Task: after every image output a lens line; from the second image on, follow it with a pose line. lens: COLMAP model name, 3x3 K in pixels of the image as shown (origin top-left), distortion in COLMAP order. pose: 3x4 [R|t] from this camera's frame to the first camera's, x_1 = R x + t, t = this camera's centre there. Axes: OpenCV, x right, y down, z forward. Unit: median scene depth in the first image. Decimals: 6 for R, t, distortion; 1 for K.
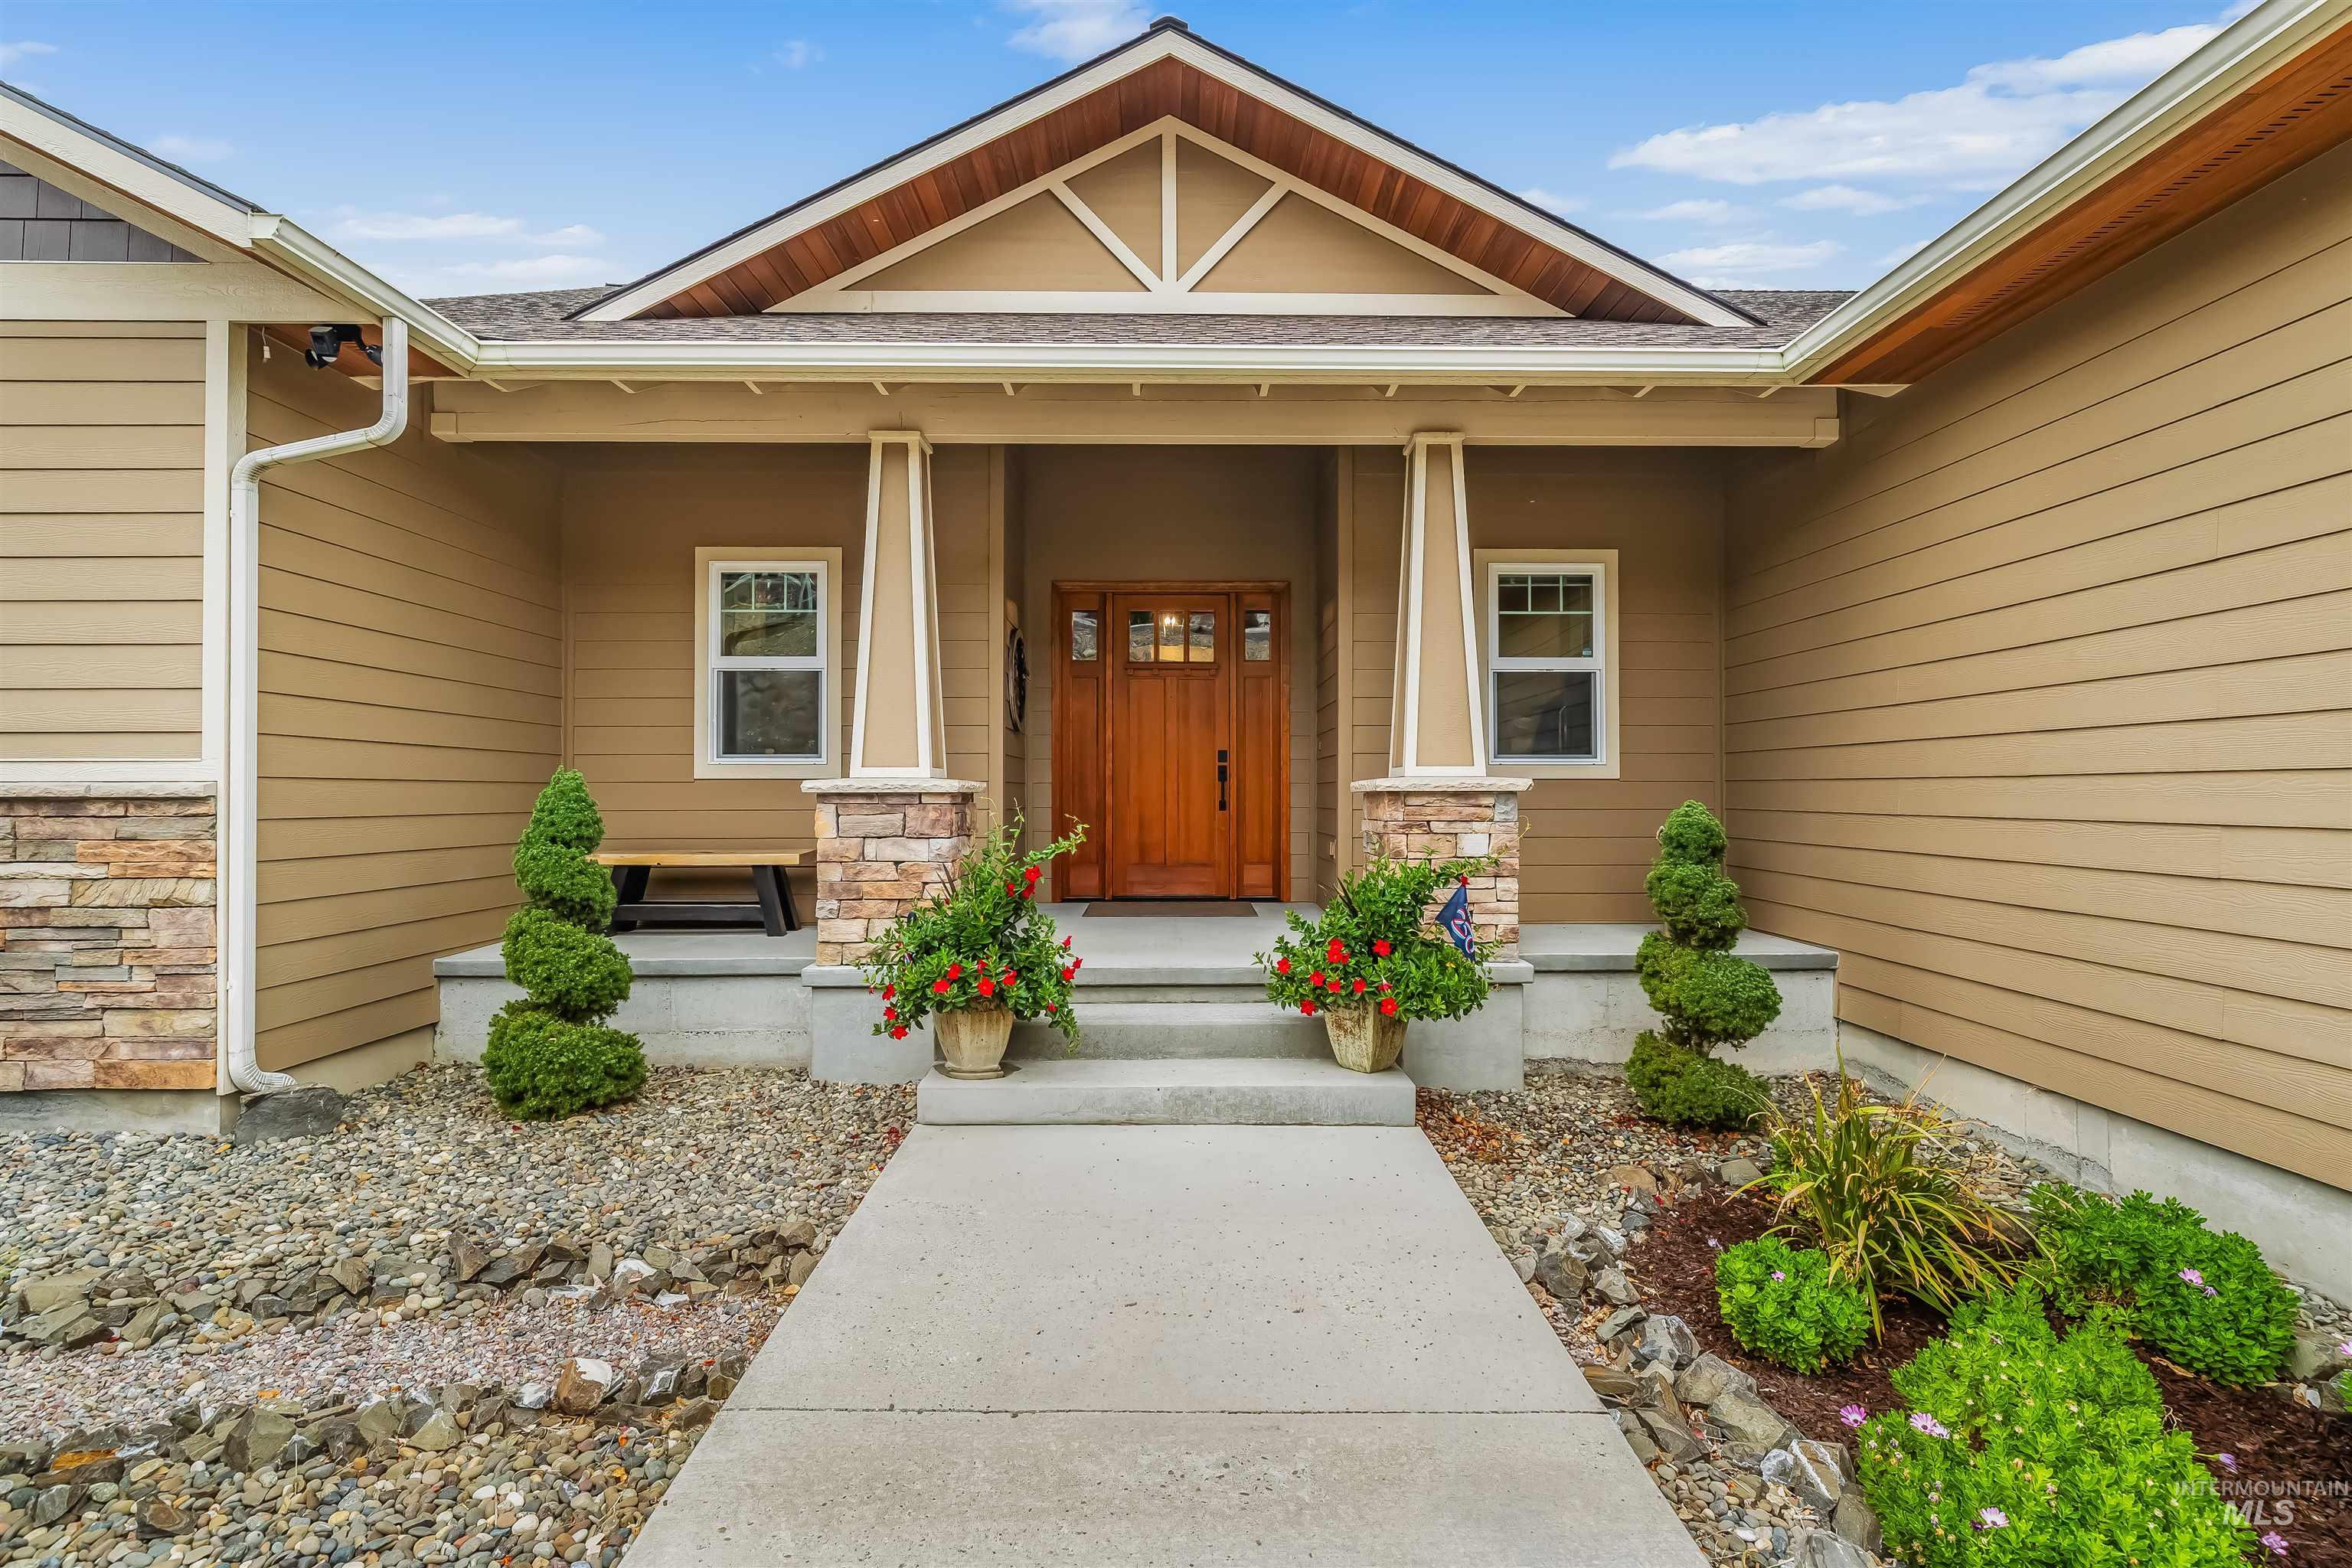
lens RADIAL K [[1082.8, 0, 1178.7], [0, 1082.8, 796.1], [0, 0, 1]] dist [-0.000971, 0.000036]
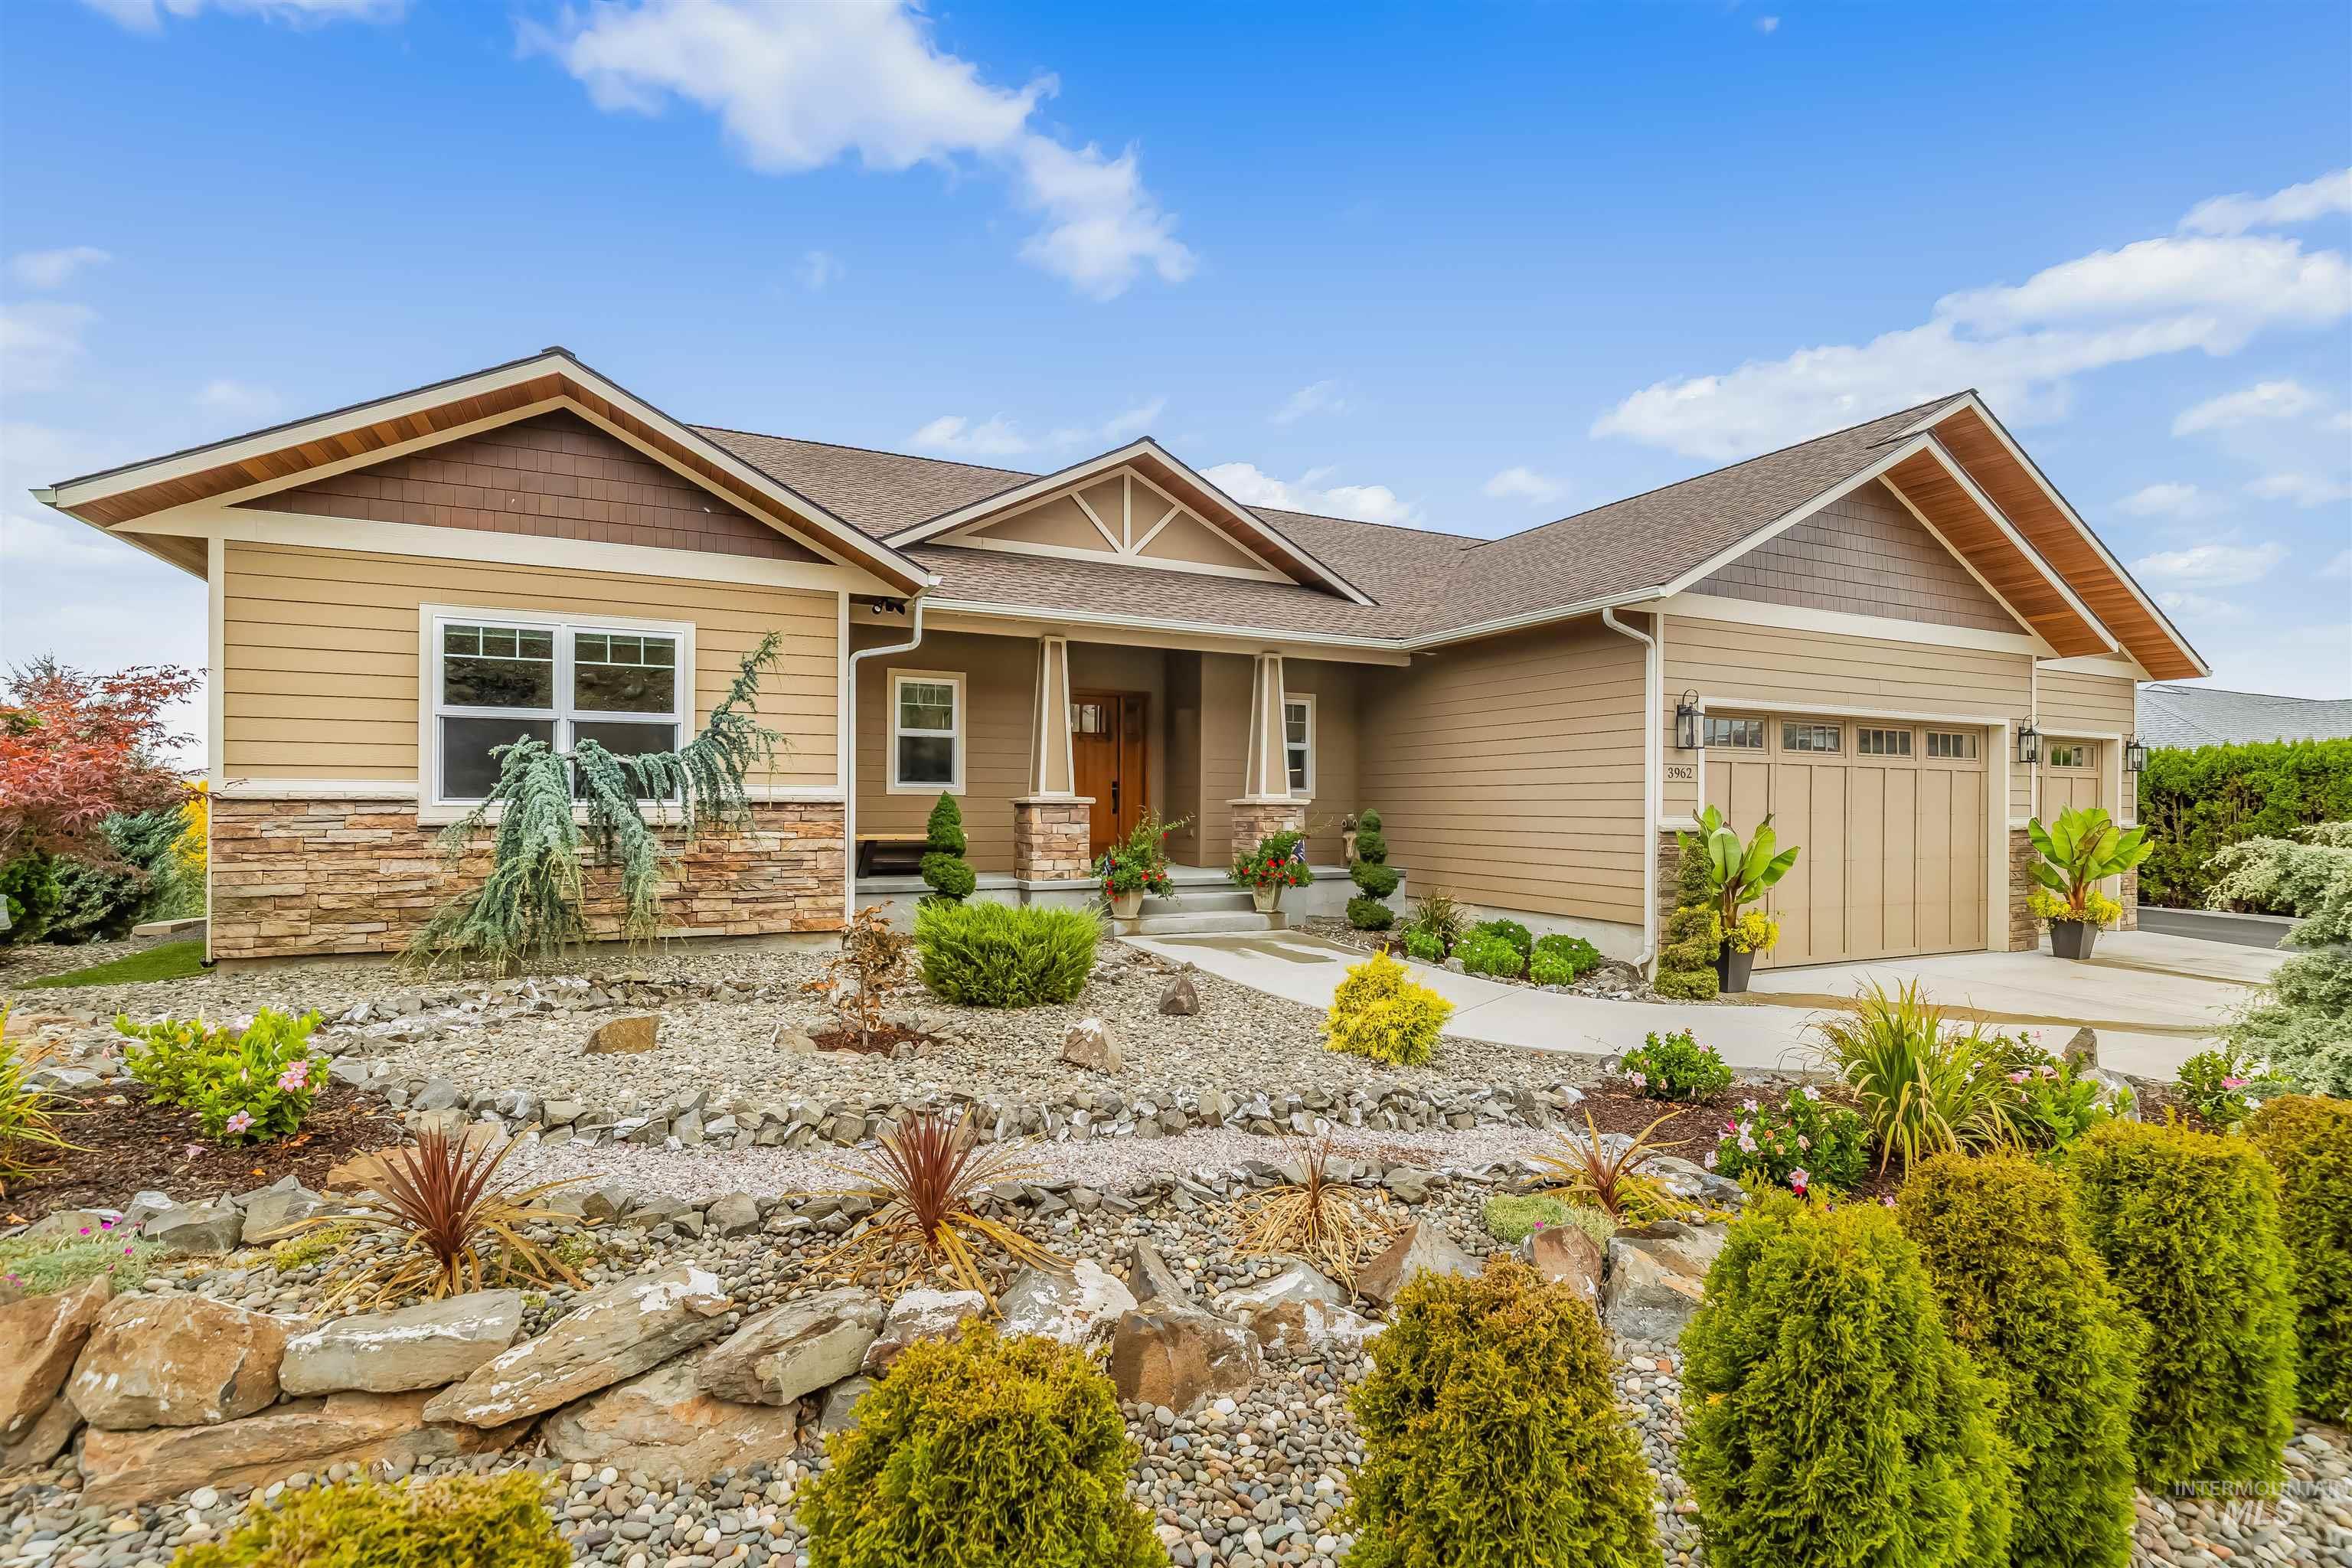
lens RADIAL K [[1075.3, 0, 1214.9], [0, 1075.3, 834.4], [0, 0, 1]] dist [0.001181, 0.000054]
pose [[0.897022, -0.005667, 0.441949, -1.029367], [-0.004141, 0.999766, 0.021225, 0.014225], [-0.441966, -0.020870, 0.896789, -1.196089]]
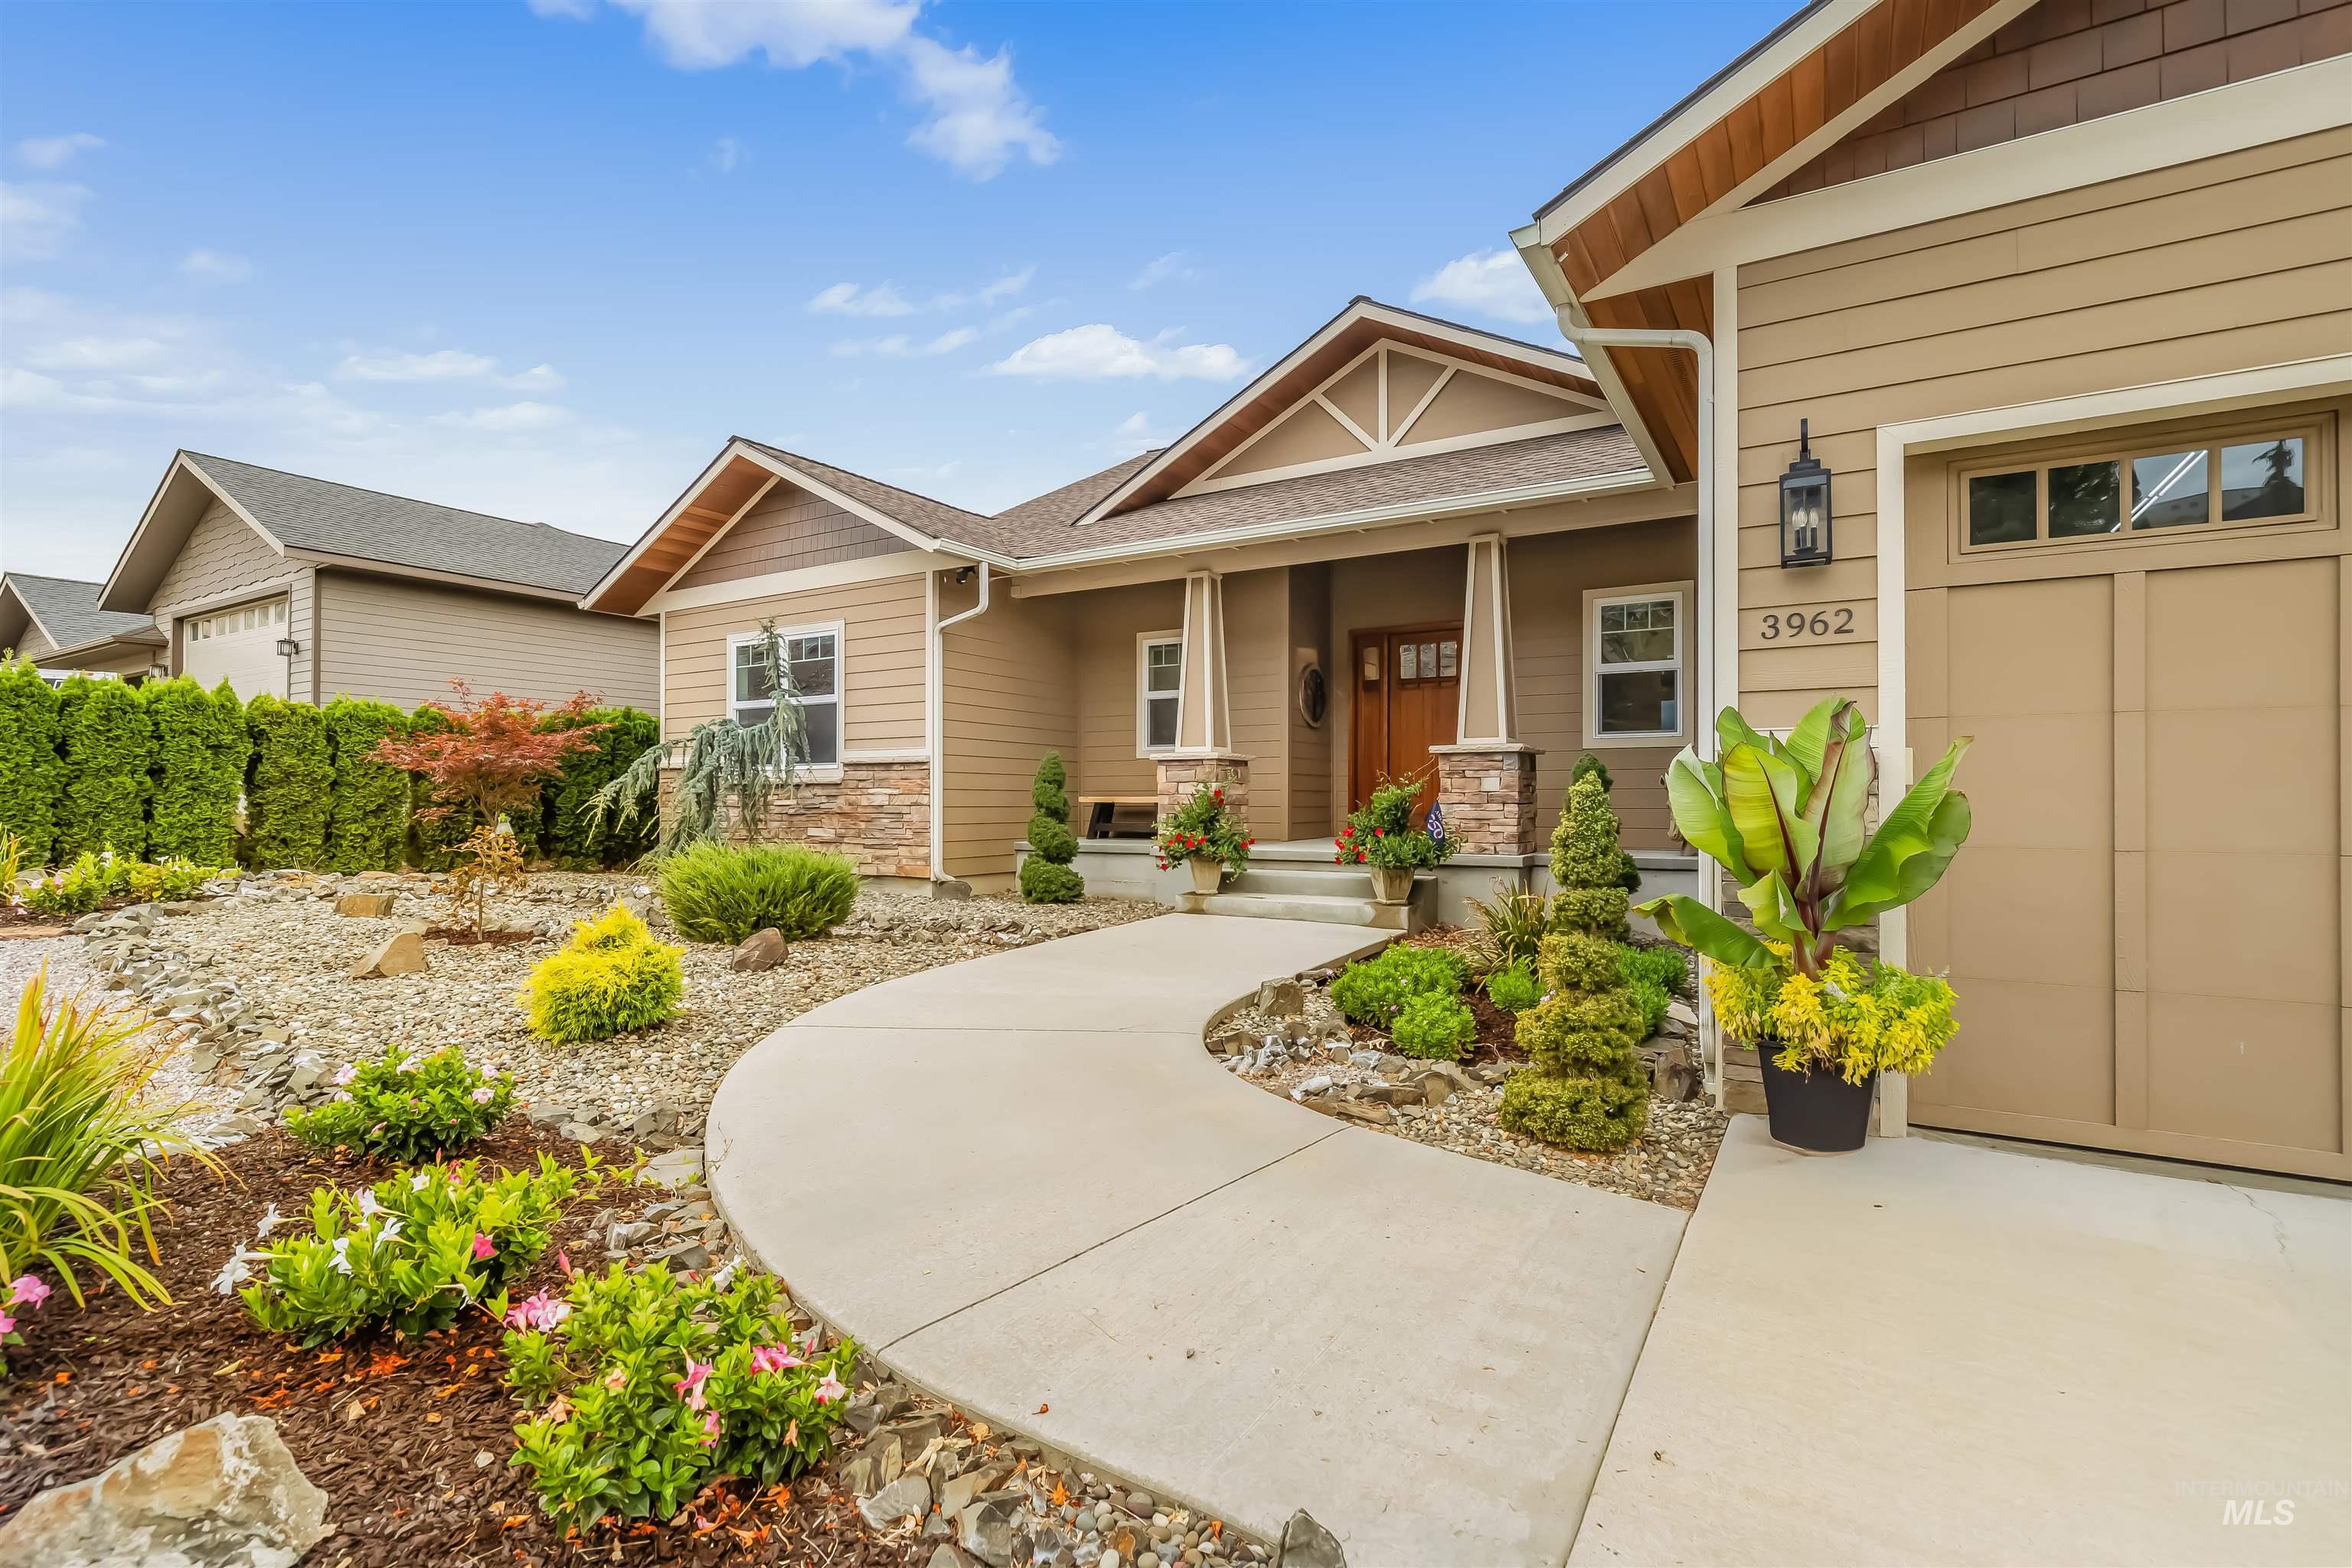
lens RADIAL K [[1075.3, 0, 1214.9], [0, 1075.3, 834.4], [0, 0, 1]] dist [0.001181, 0.000054]
pose [[0.860841, 0.015960, -0.508623, 0.824947], [-0.001876, 0.999601, 0.028192, 0.084068], [0.508870, -0.023315, 0.860528, -0.706712]]
